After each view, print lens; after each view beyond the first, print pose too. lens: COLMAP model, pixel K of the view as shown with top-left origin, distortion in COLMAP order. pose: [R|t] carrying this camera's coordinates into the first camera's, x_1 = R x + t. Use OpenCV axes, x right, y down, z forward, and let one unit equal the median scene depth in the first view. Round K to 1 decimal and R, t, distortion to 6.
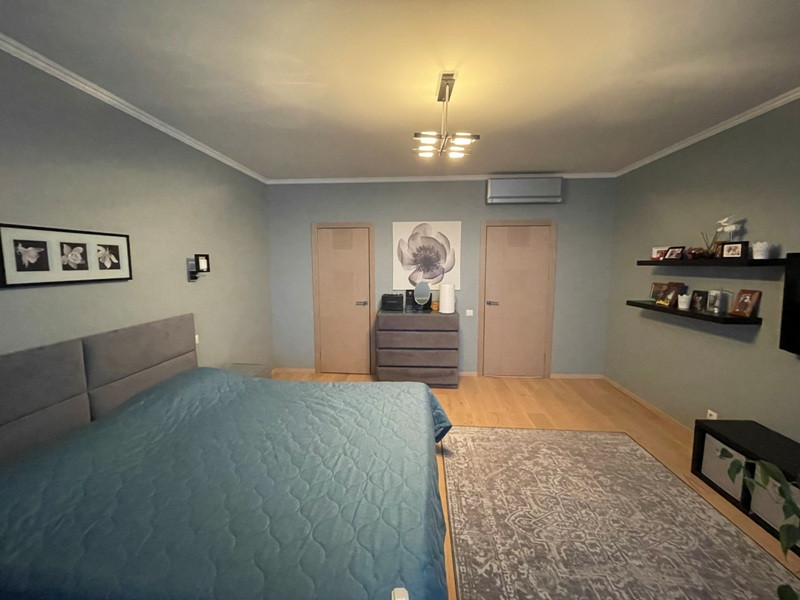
lens RADIAL K [[325.5, 0, 399.4], [0, 325.5, 298.0], [0, 0, 1]] dist [-0.001670, -0.000113]
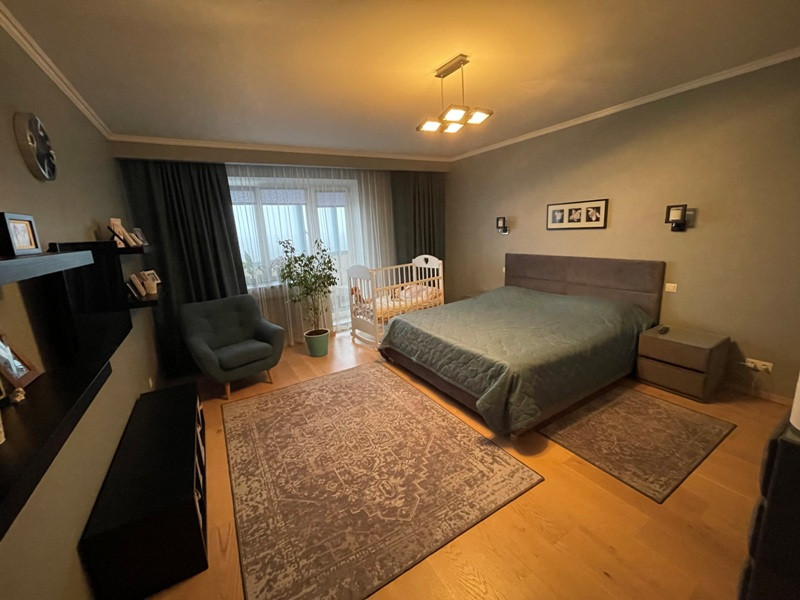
lens RADIAL K [[325.5, 0, 399.1], [0, 325.5, 296.8], [0, 0, 1]] dist [-0.001670, -0.000113]
pose [[-0.816056, 0.174294, -0.551066, 0.934209], [-0.000026, 0.953436, 0.301596, -0.219358], [0.577973, 0.246134, -0.778052, 1.775287]]
